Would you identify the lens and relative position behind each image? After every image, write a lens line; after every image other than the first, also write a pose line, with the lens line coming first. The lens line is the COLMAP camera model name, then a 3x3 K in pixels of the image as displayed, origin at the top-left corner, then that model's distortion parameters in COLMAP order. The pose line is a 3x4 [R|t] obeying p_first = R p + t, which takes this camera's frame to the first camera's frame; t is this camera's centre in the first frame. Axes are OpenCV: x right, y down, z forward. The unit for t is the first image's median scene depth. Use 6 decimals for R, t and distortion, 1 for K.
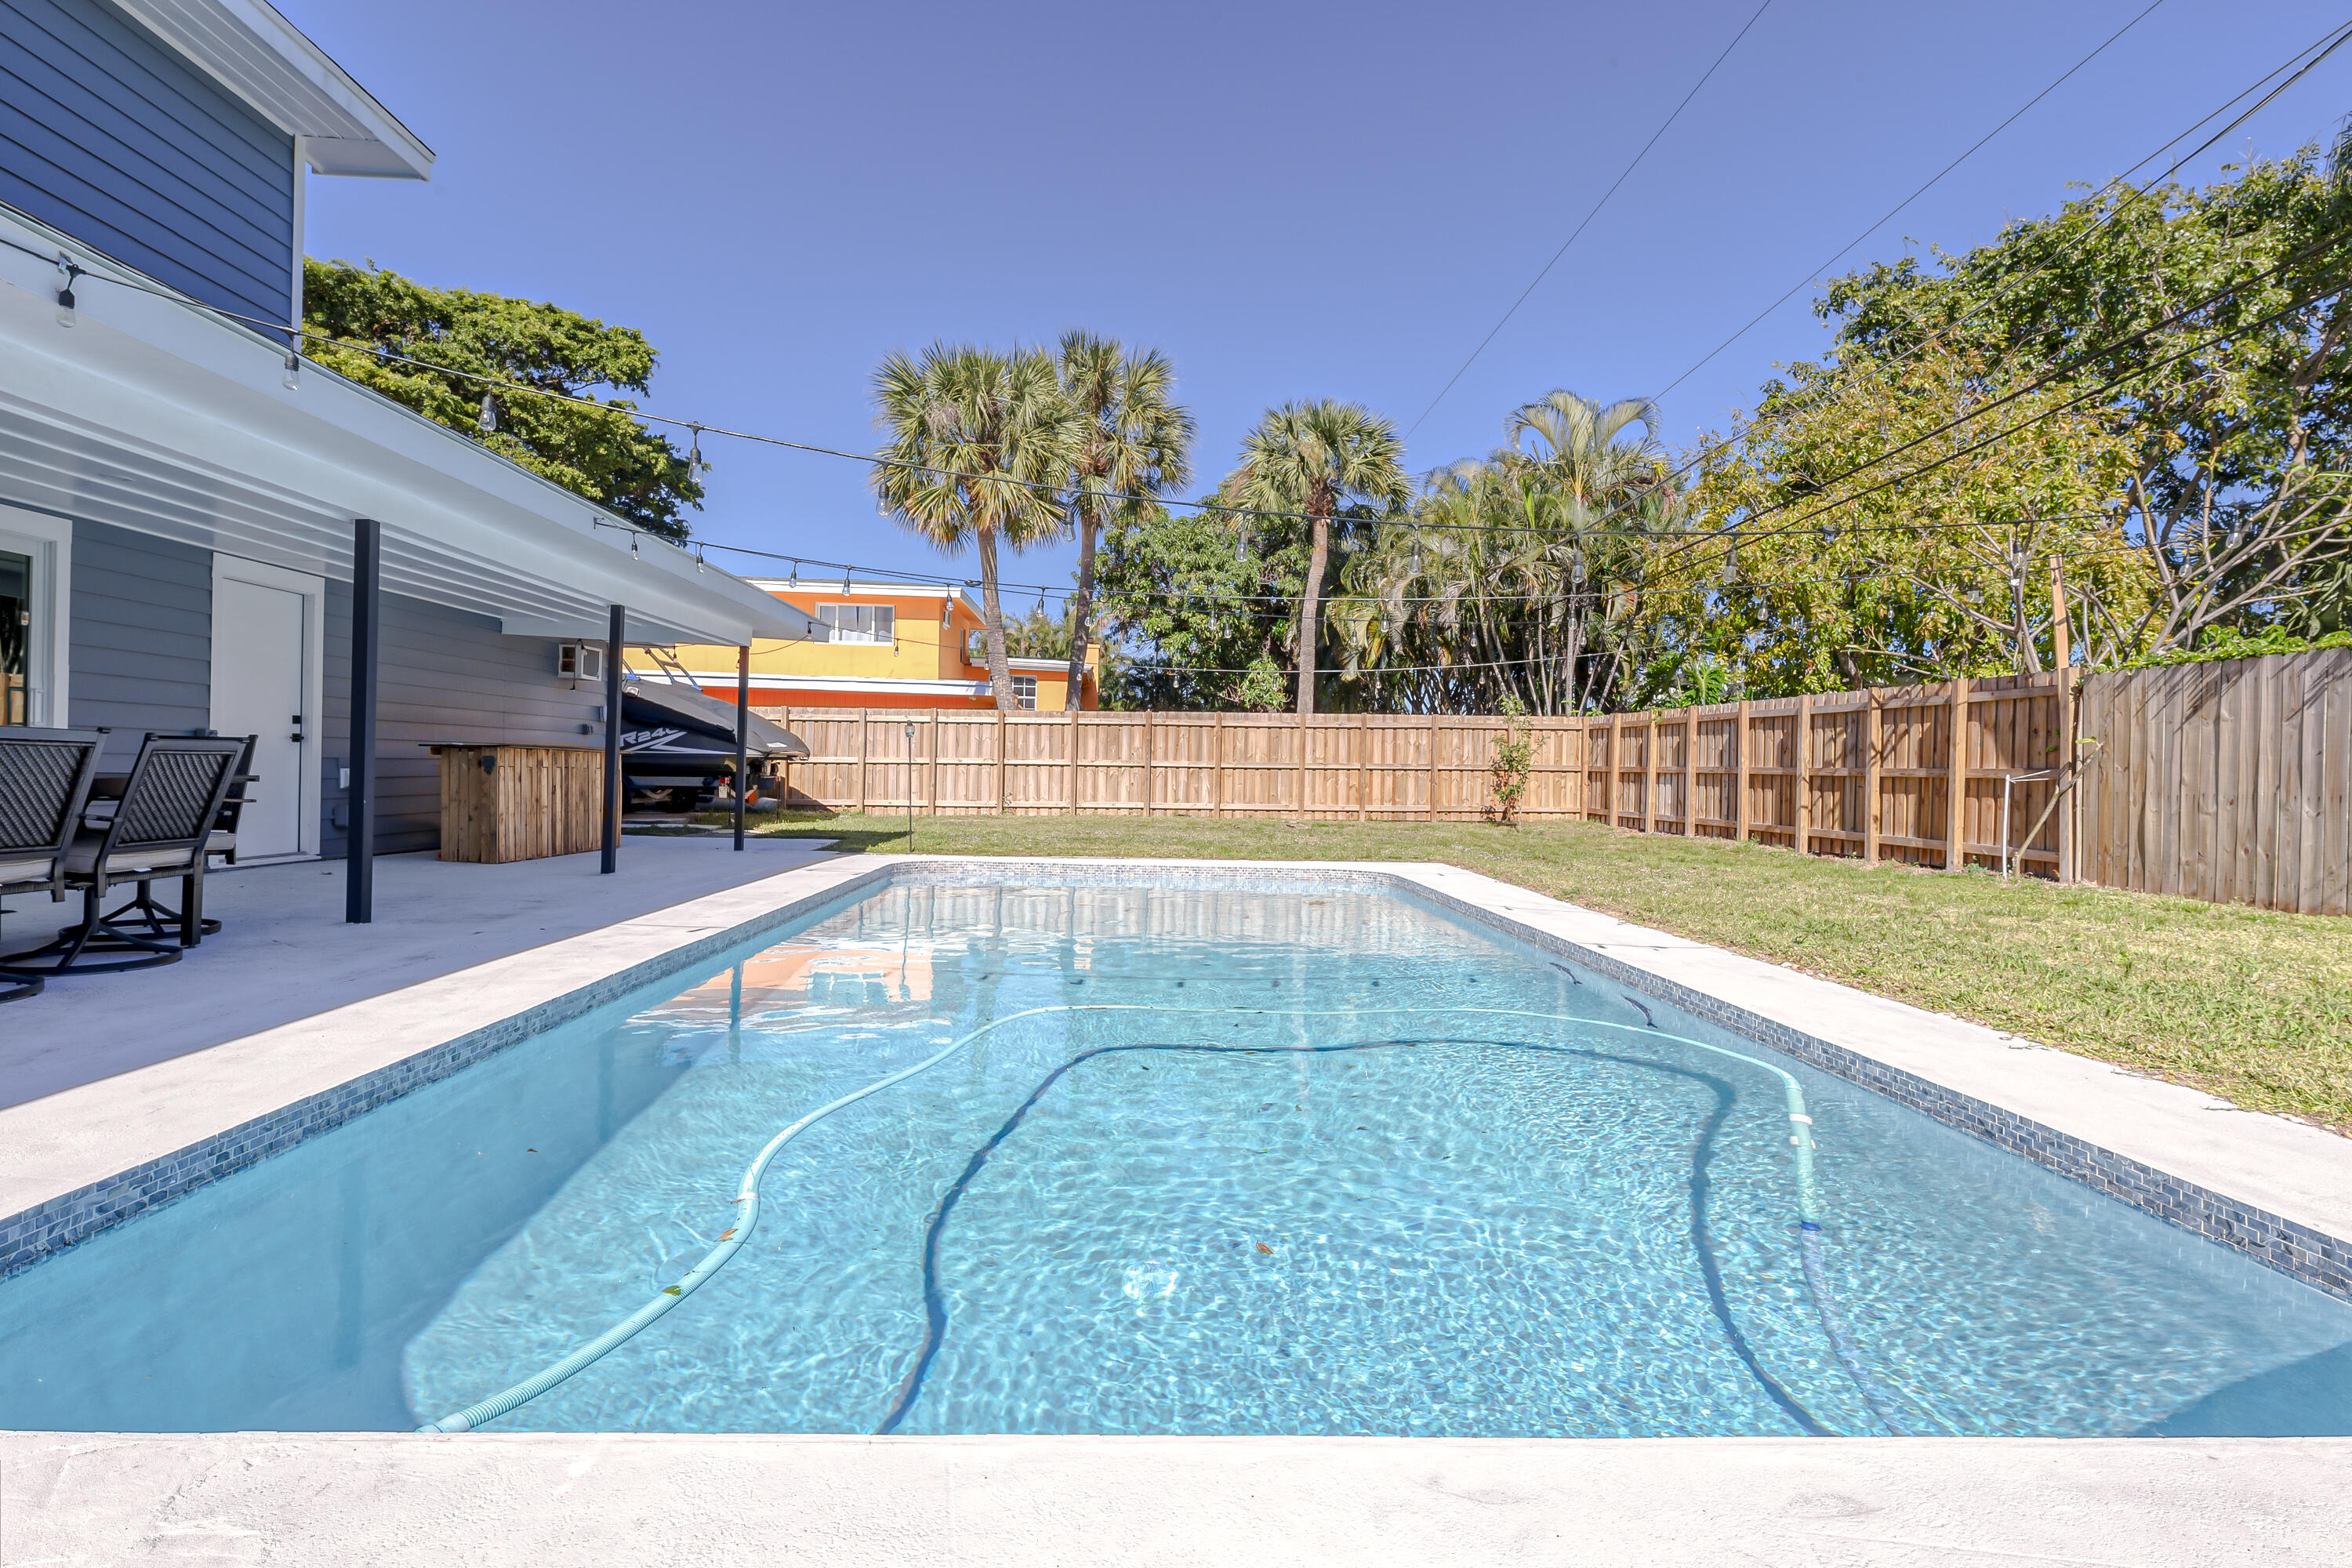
lens RADIAL K [[1123.8, 0, 1177.7], [0, 1123.8, 782.7], [0, 0, 1]] dist [0.002266, -0.002782]
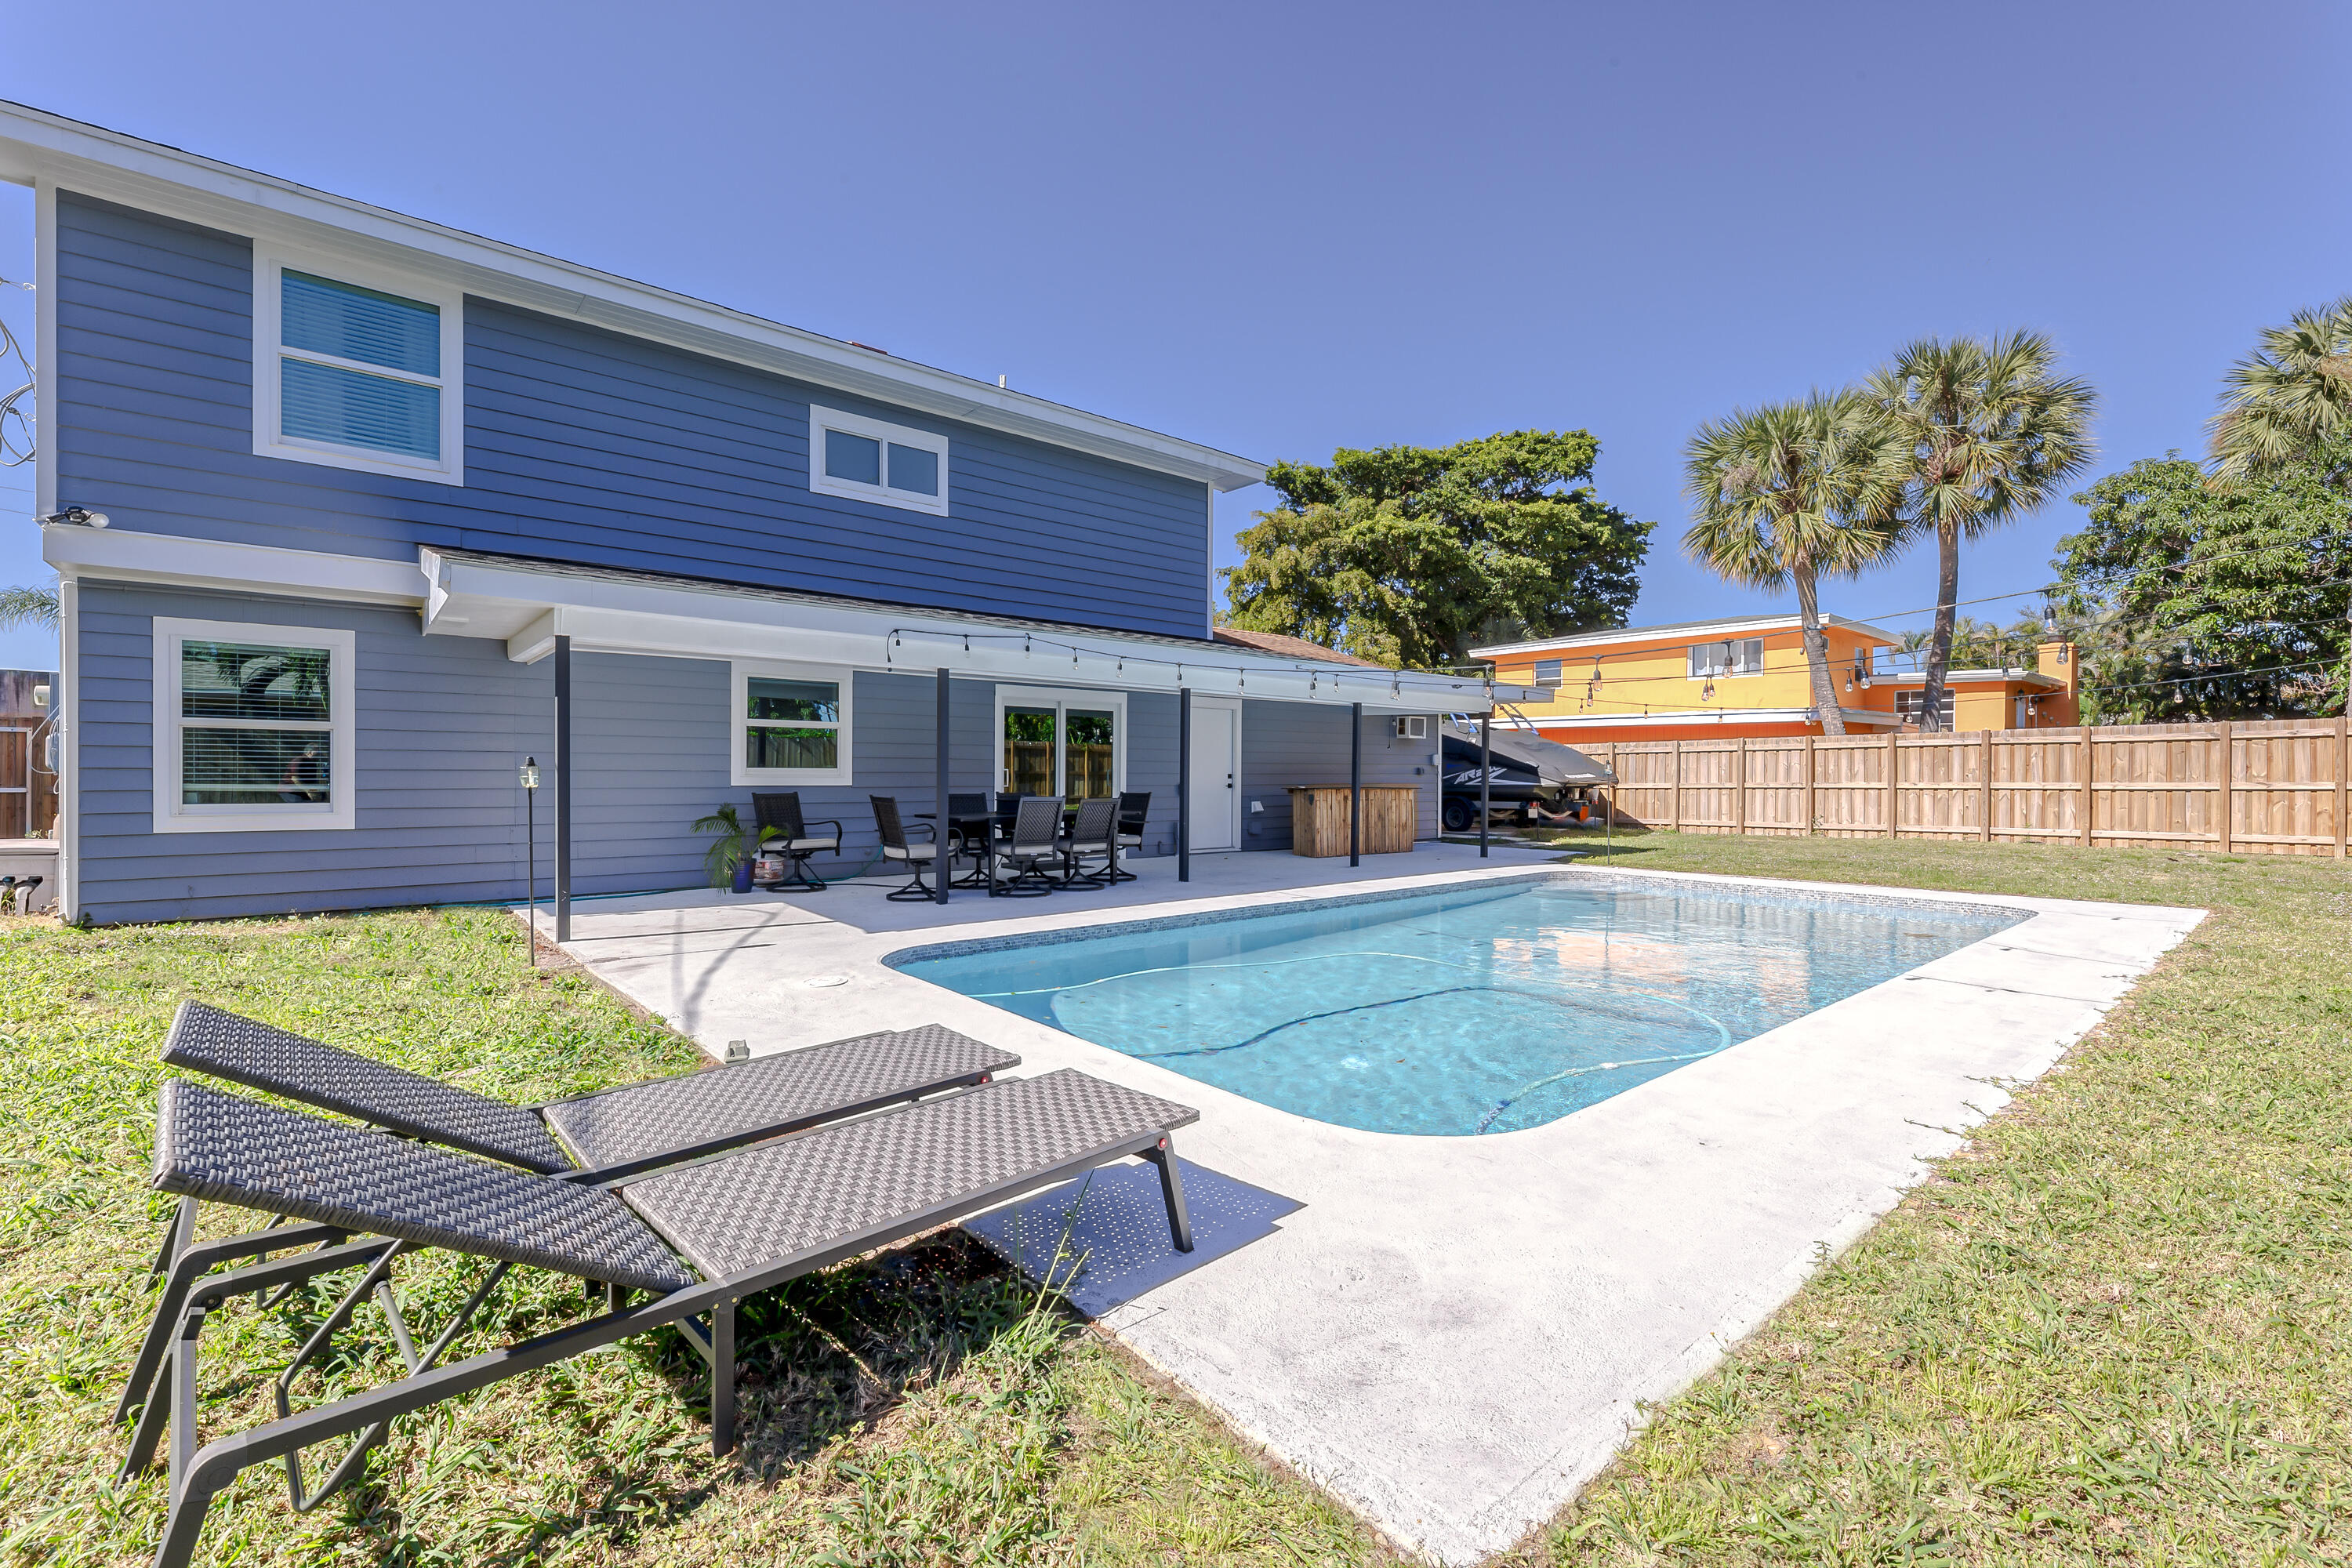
lens RADIAL K [[996.8, 0, 1172.3], [0, 996.8, 773.9], [0, 0, 1]] dist [0.008135, -0.004983]
pose [[0.614352, -0.019360, -0.788794, 0.216349], [0.003009, 0.999749, -0.022194, -0.010417], [0.789026, 0.011262, 0.614257, -0.045525]]
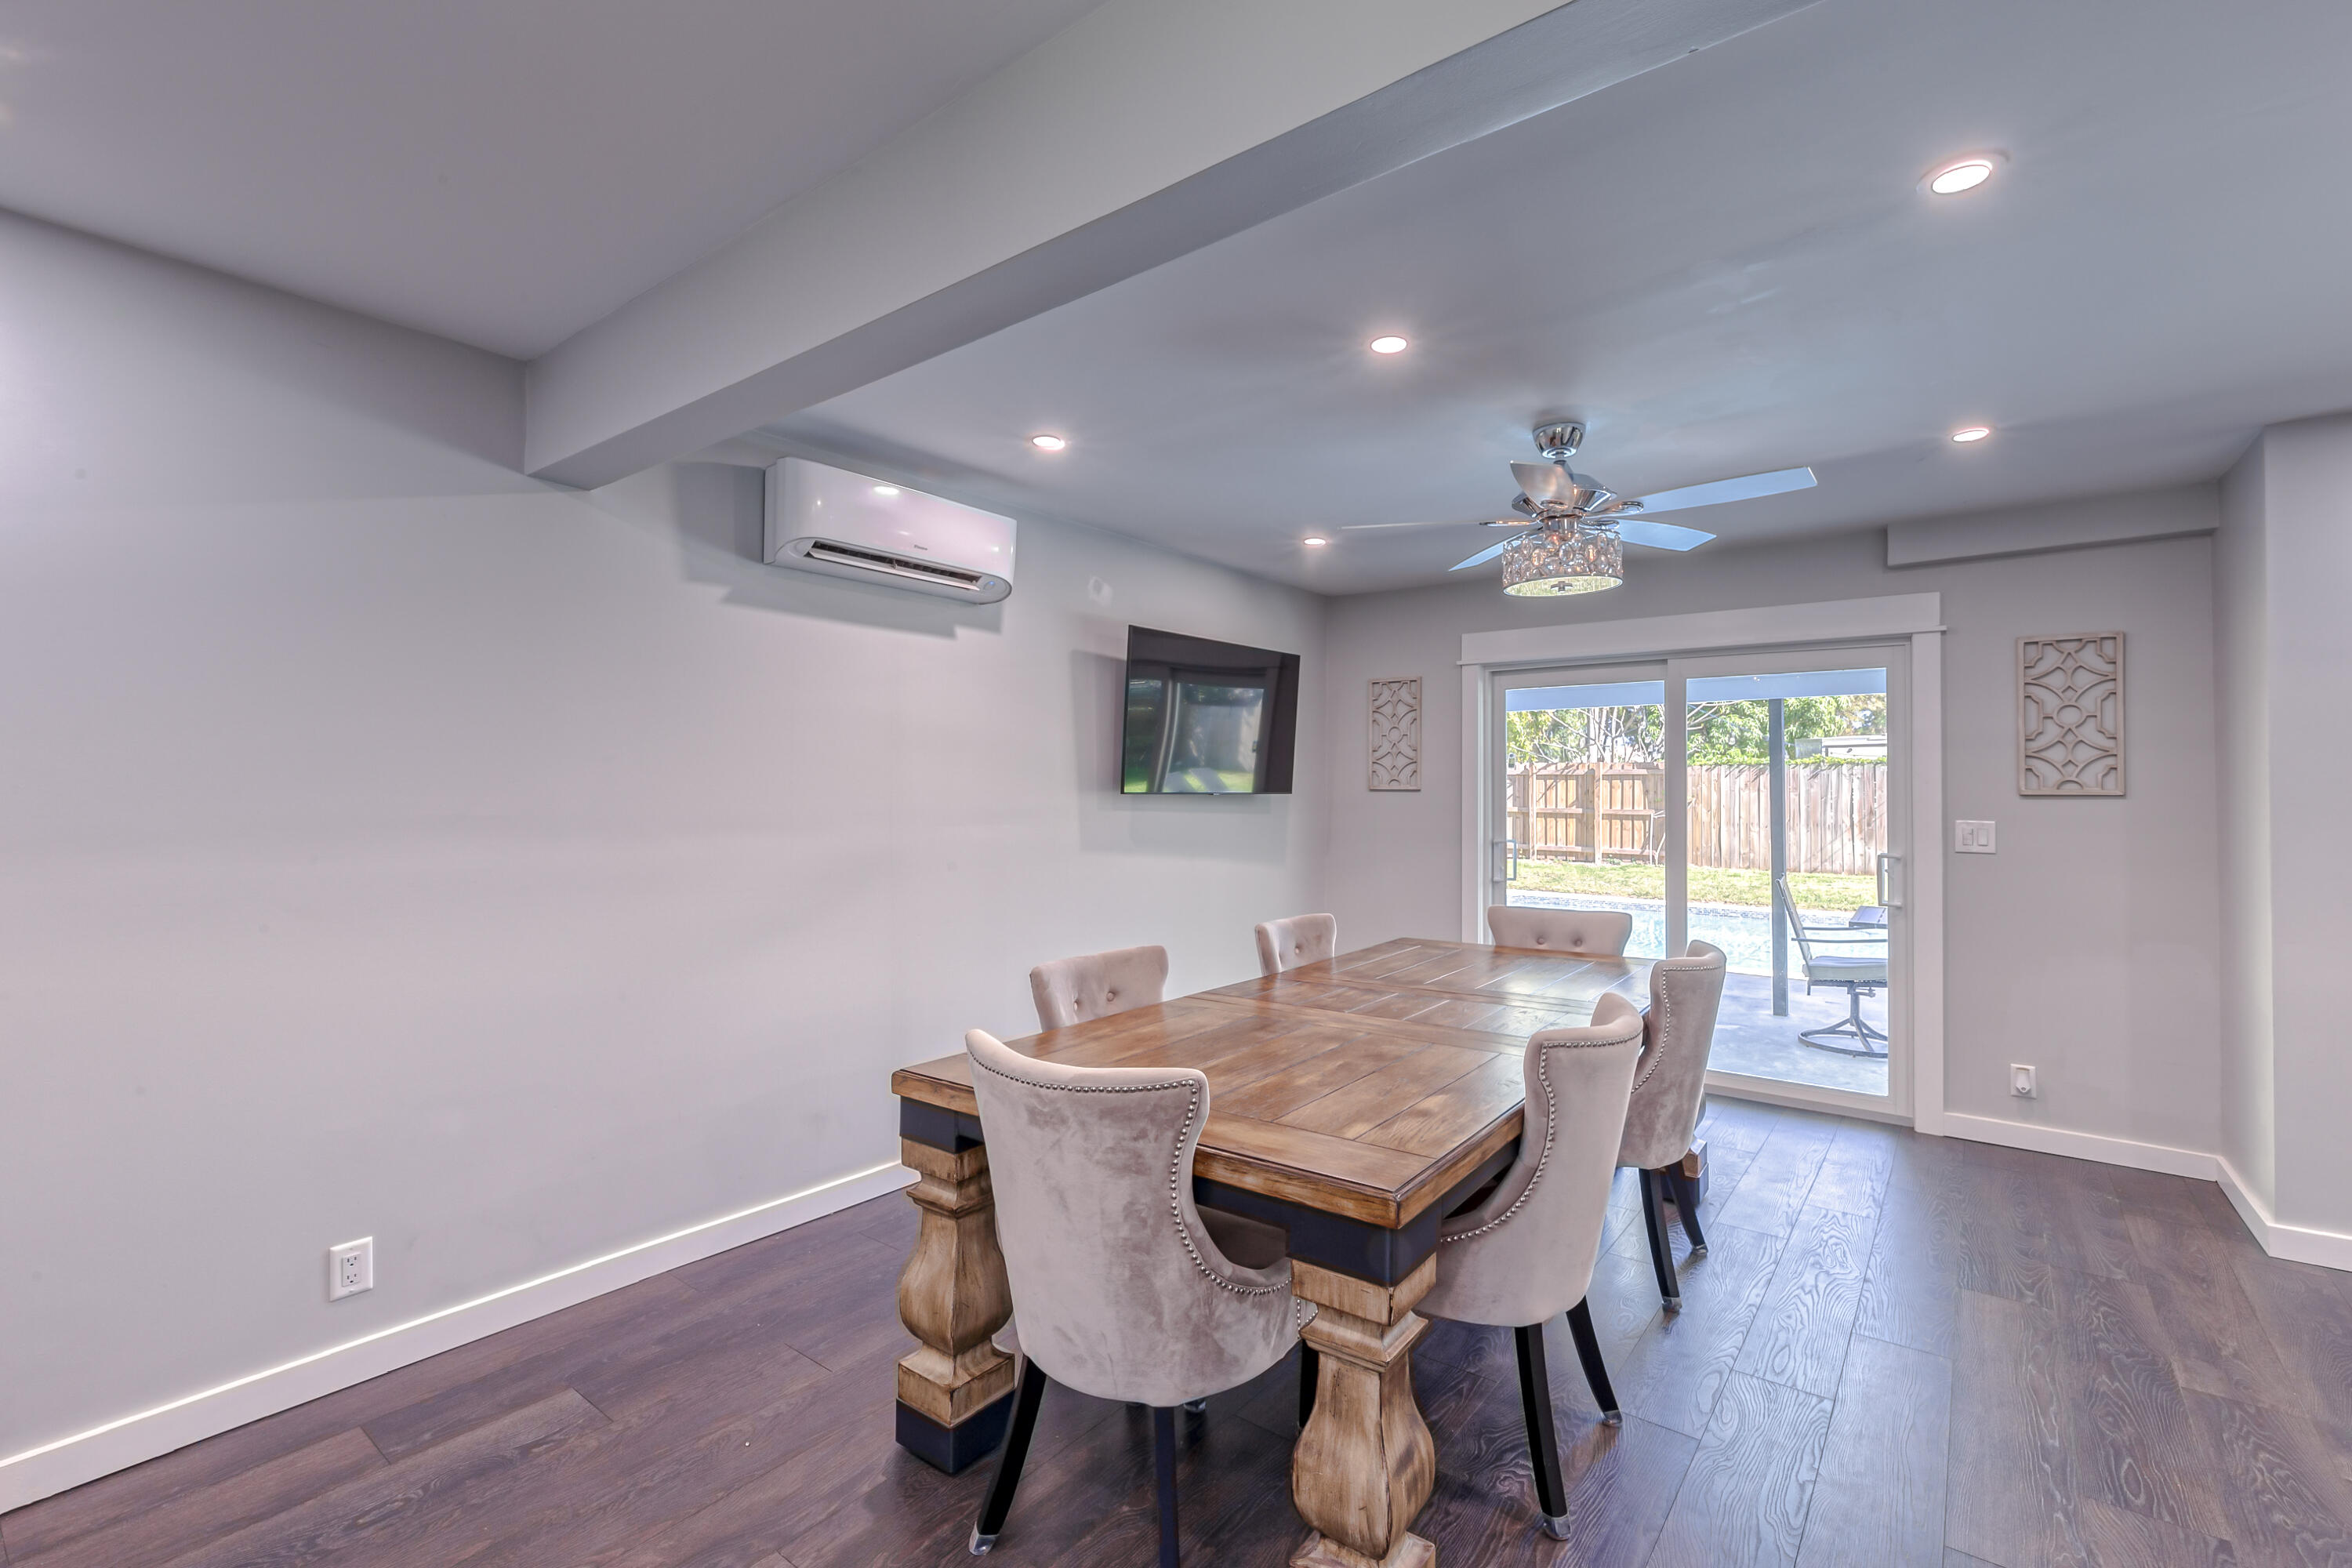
lens RADIAL K [[1051.2, 0, 1187.2], [0, 1051.2, 778.9], [0, 0, 1]] dist [0.003395, -0.004995]
pose [[0.634439, -0.010612, 0.772900, -0.627256], [0.014988, 0.999887, 0.001426, -0.042748], [-0.772828, 0.010680, 0.634526, 0.242514]]
